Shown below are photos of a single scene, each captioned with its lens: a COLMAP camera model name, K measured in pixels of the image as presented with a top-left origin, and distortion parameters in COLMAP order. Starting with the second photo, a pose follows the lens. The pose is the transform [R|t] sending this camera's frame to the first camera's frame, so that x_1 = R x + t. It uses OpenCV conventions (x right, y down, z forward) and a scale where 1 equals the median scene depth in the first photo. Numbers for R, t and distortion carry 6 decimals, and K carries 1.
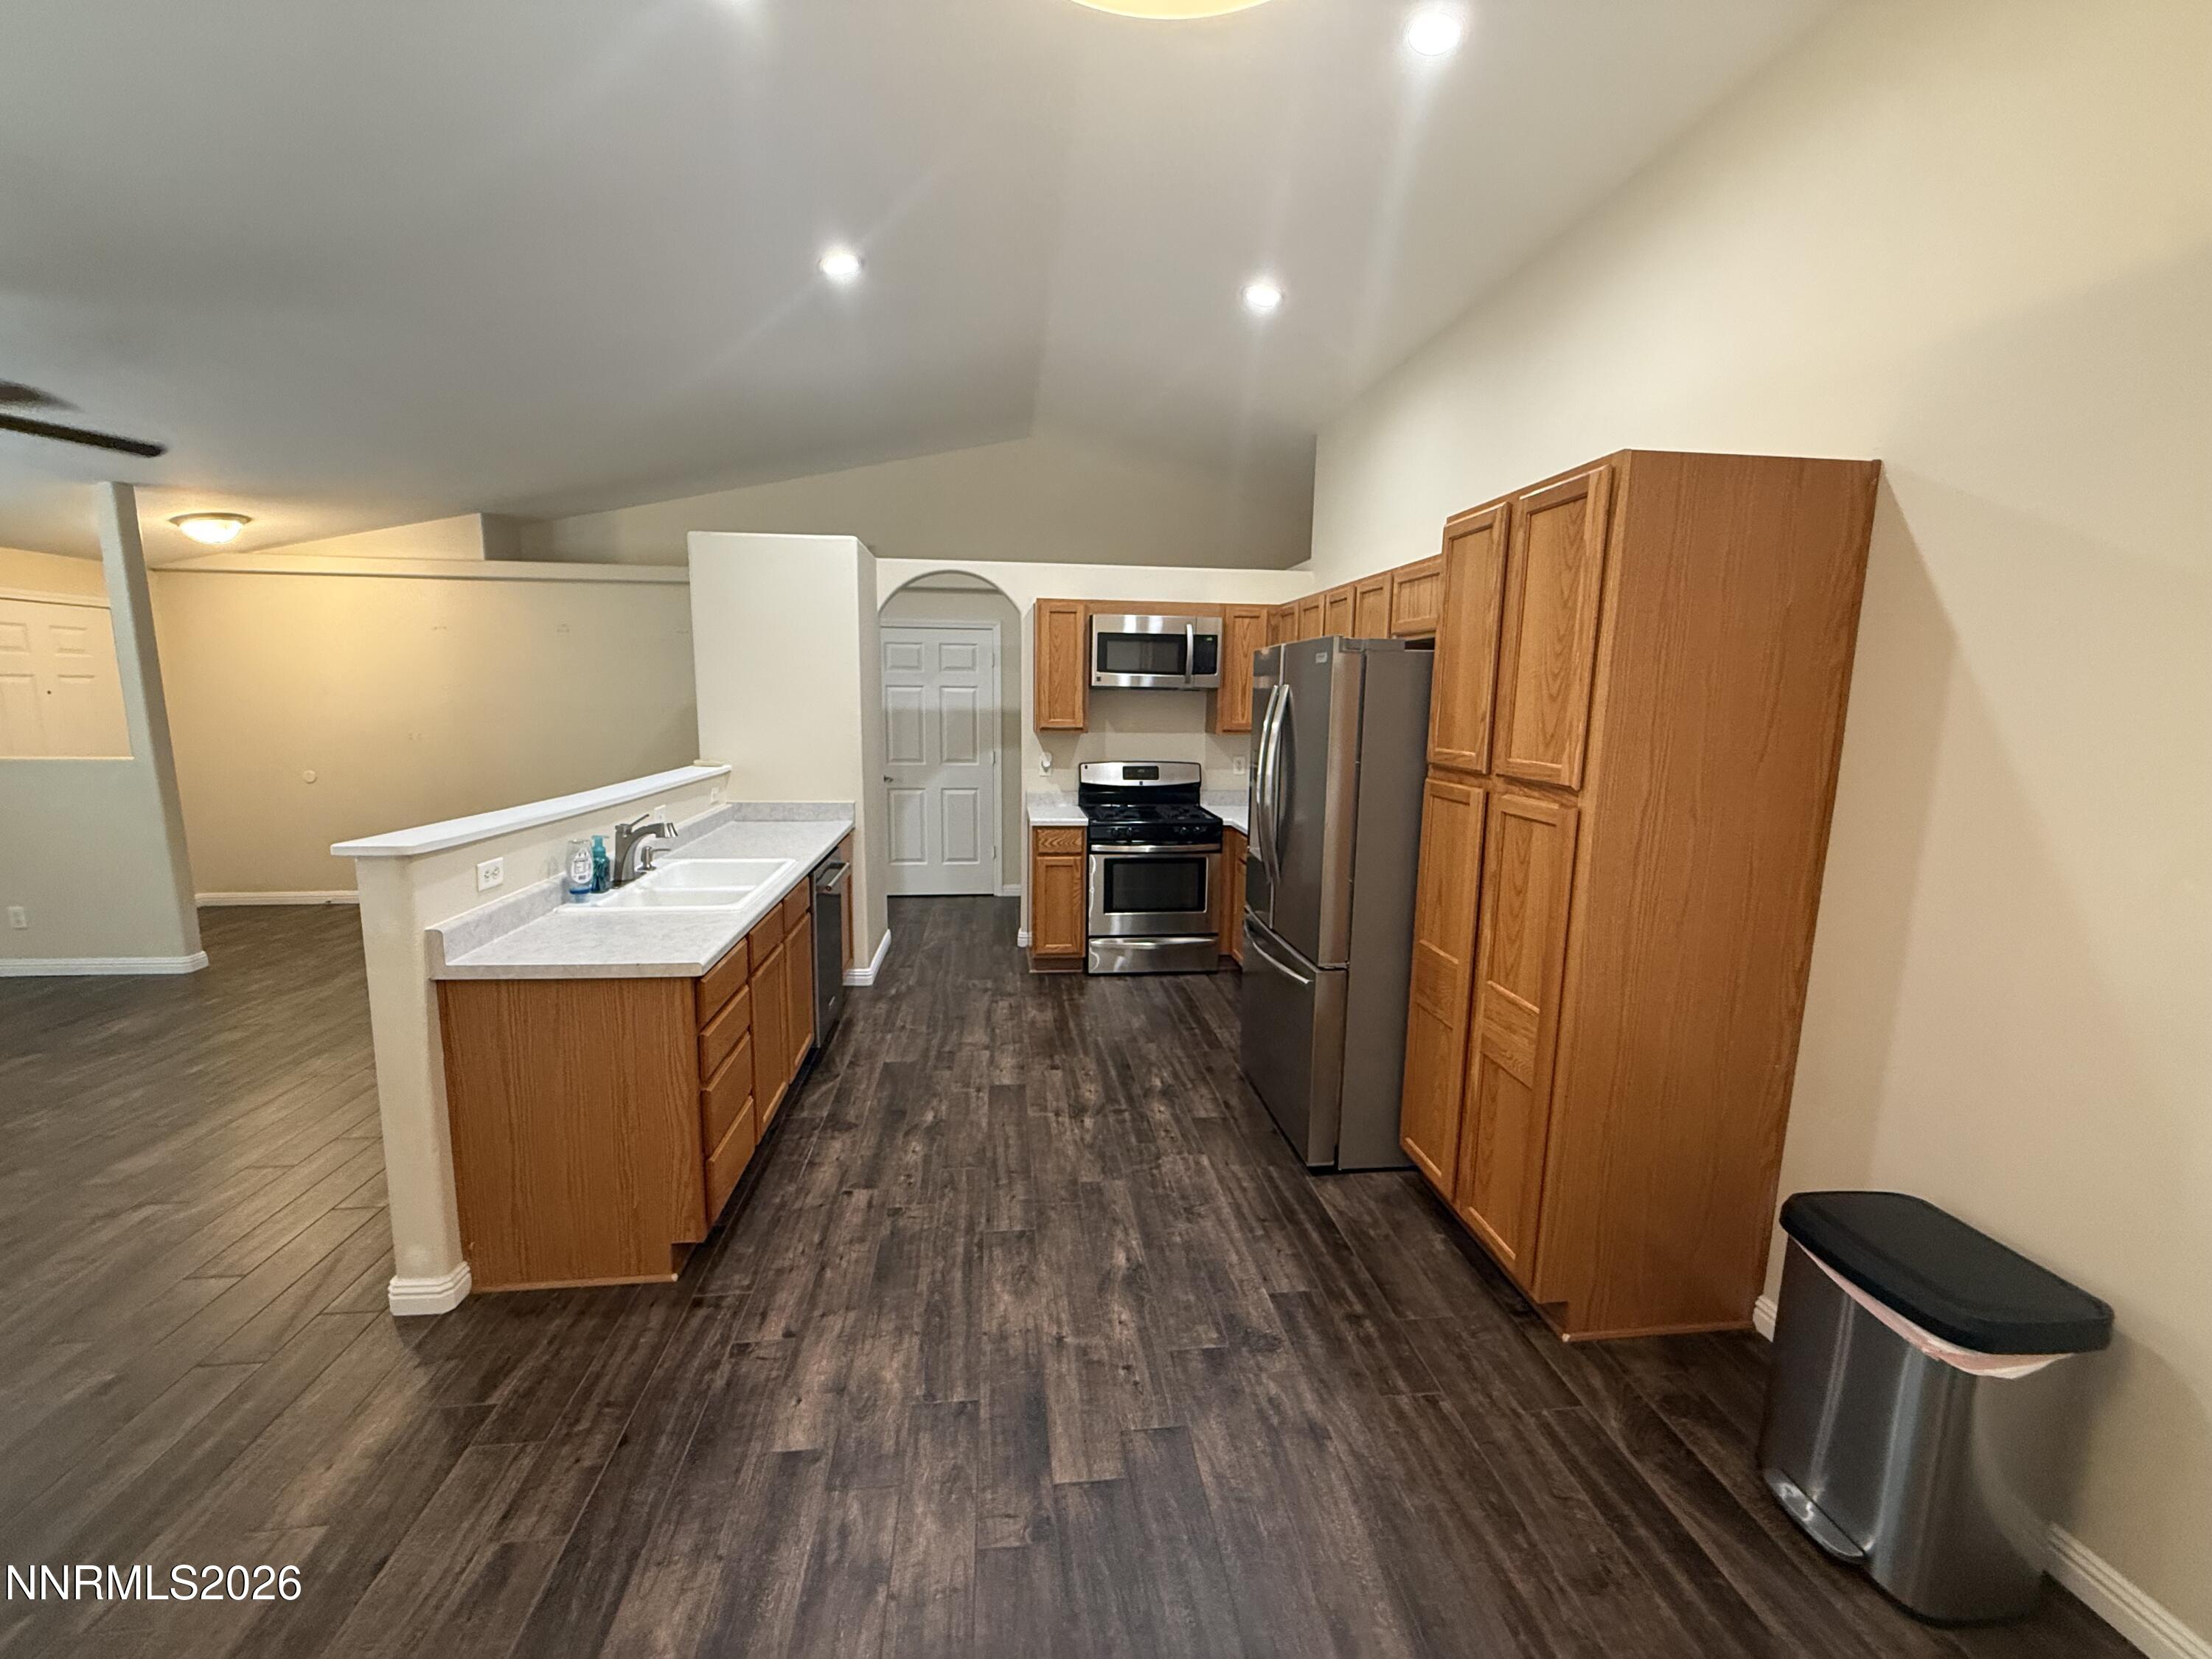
lens RADIAL K [[879.9, 0, 1101.4], [0, 879.9, 826.7], [0, 0, 1]] dist [-0.002623, -0.000339]
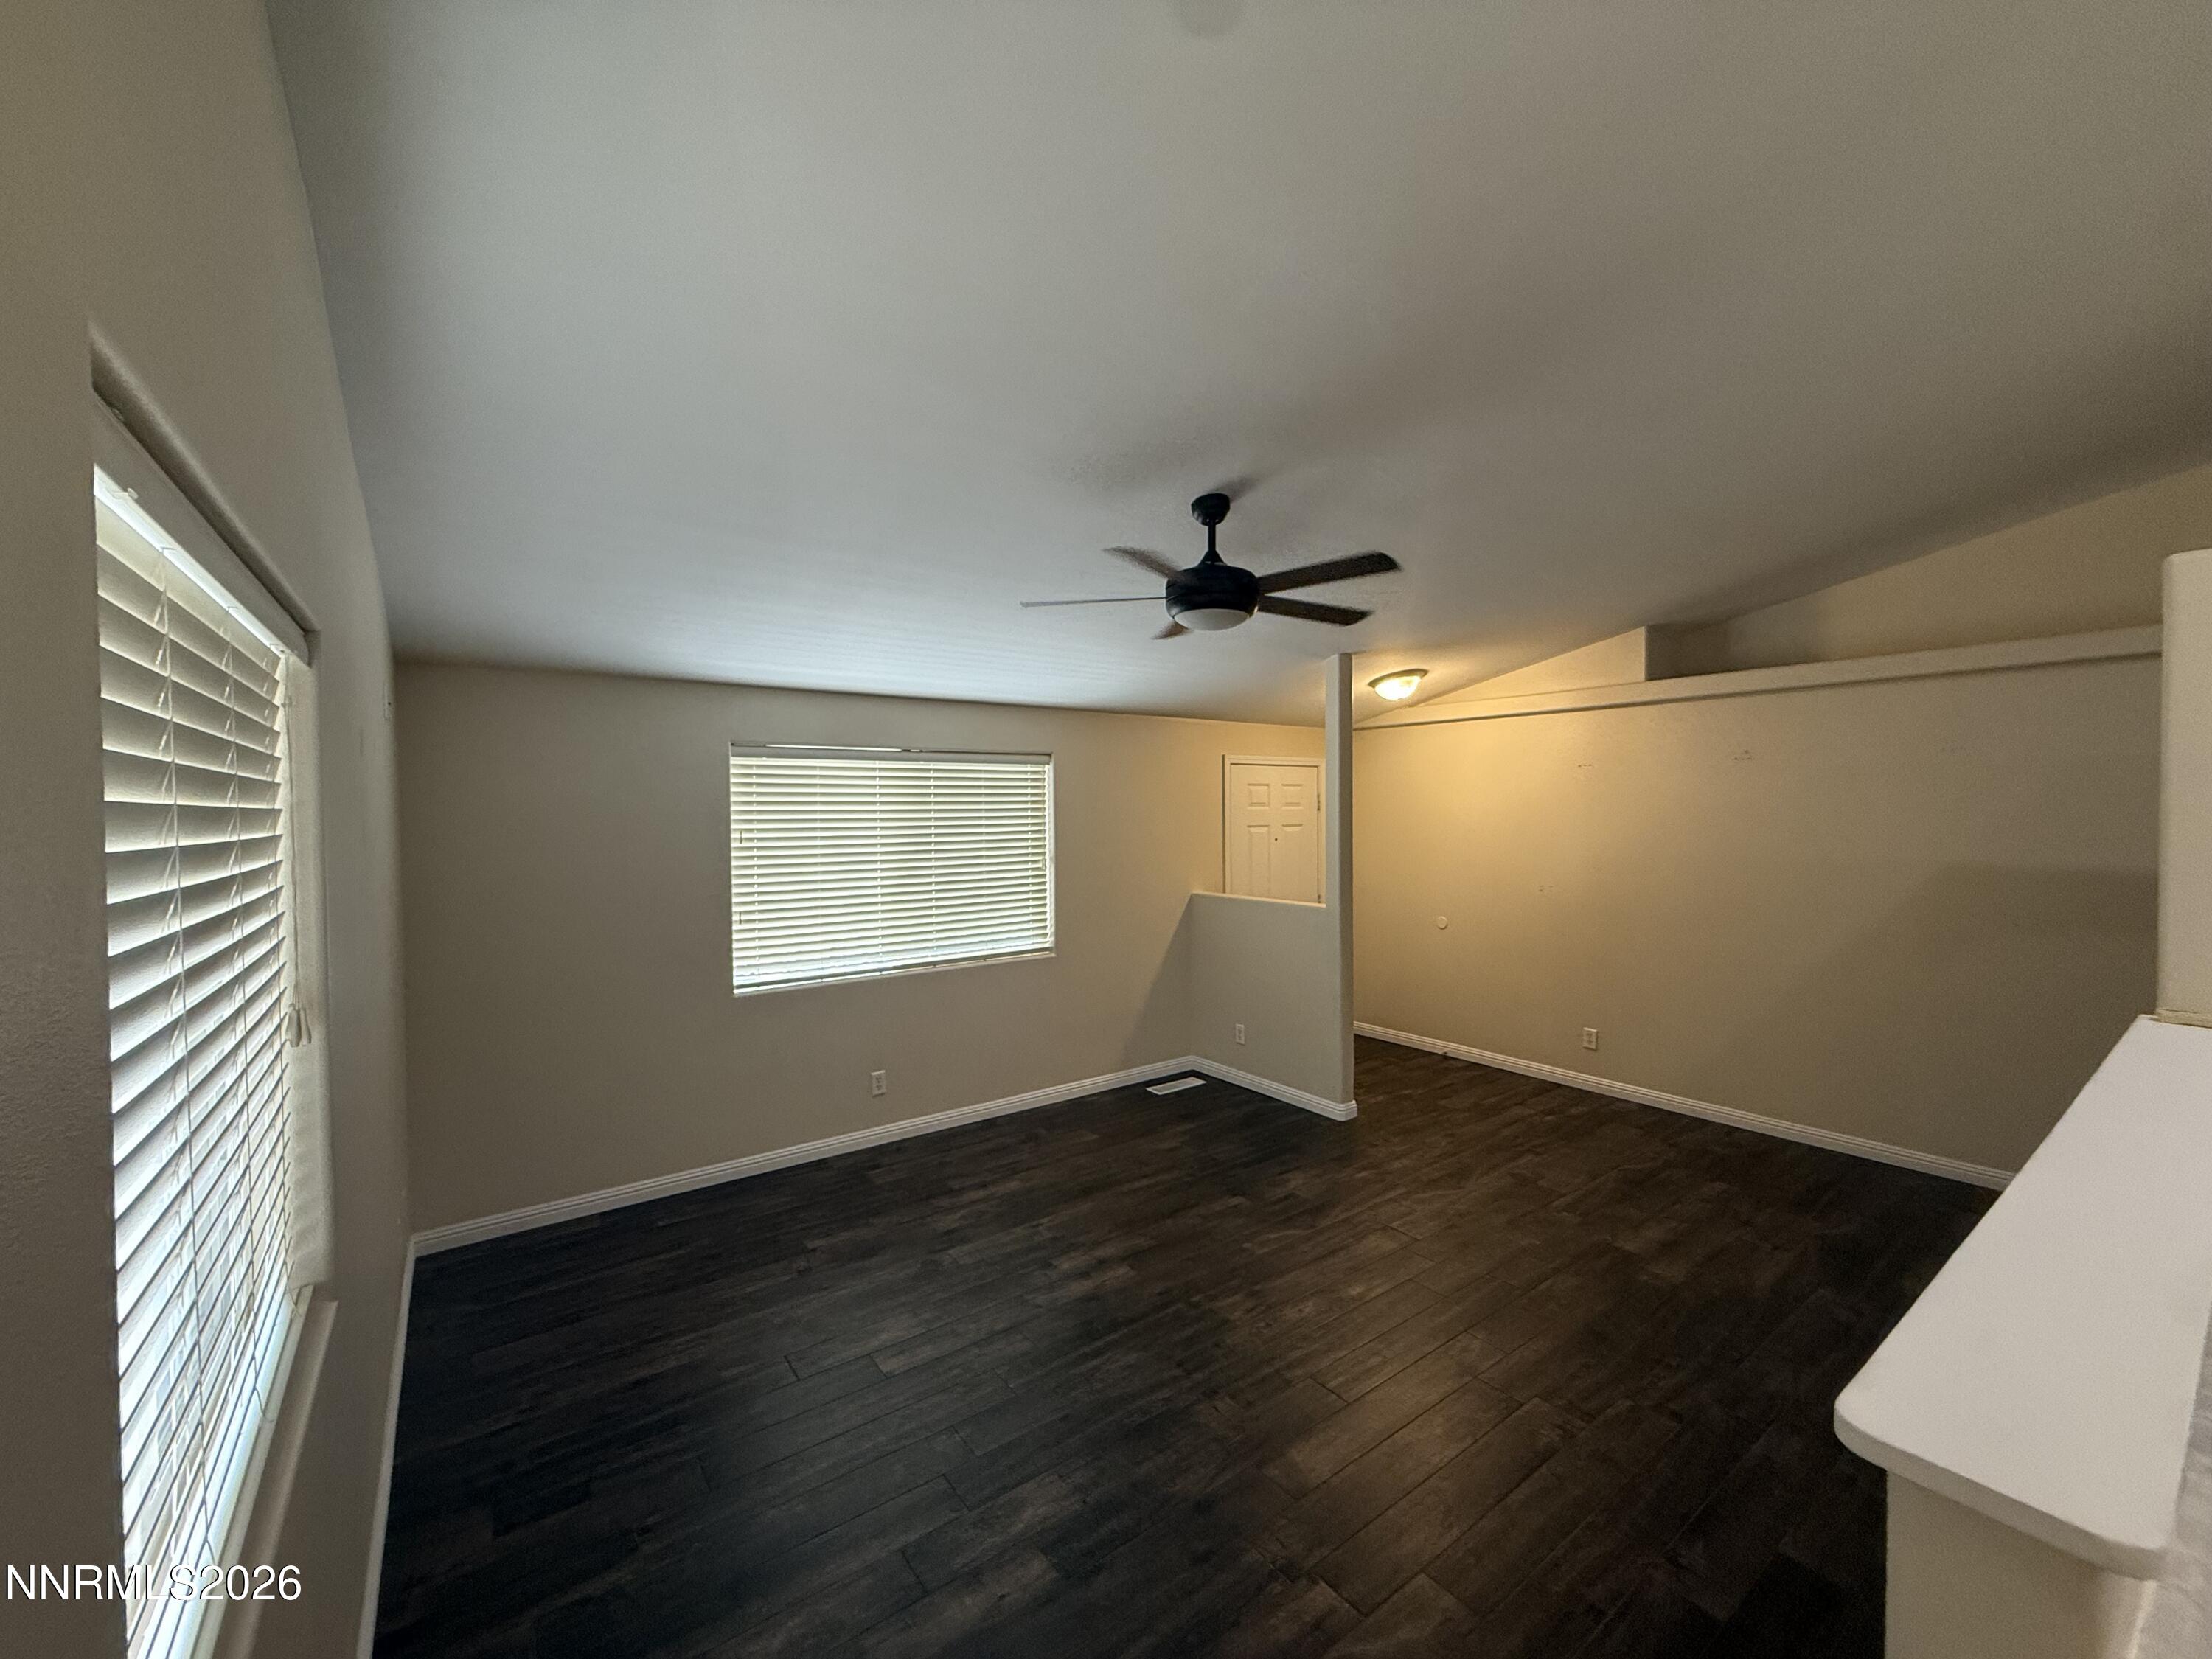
lens RADIAL K [[879.9, 0, 1100.9], [0, 879.9, 839.8], [0, 0, 1]] dist [-0.002623, -0.000339]
pose [[0.496358, 0.013960, -0.868006, -0.301896], [-0.115990, 0.991972, -0.050374, -0.069749], [0.860334, 0.125683, 0.493992, 0.218490]]
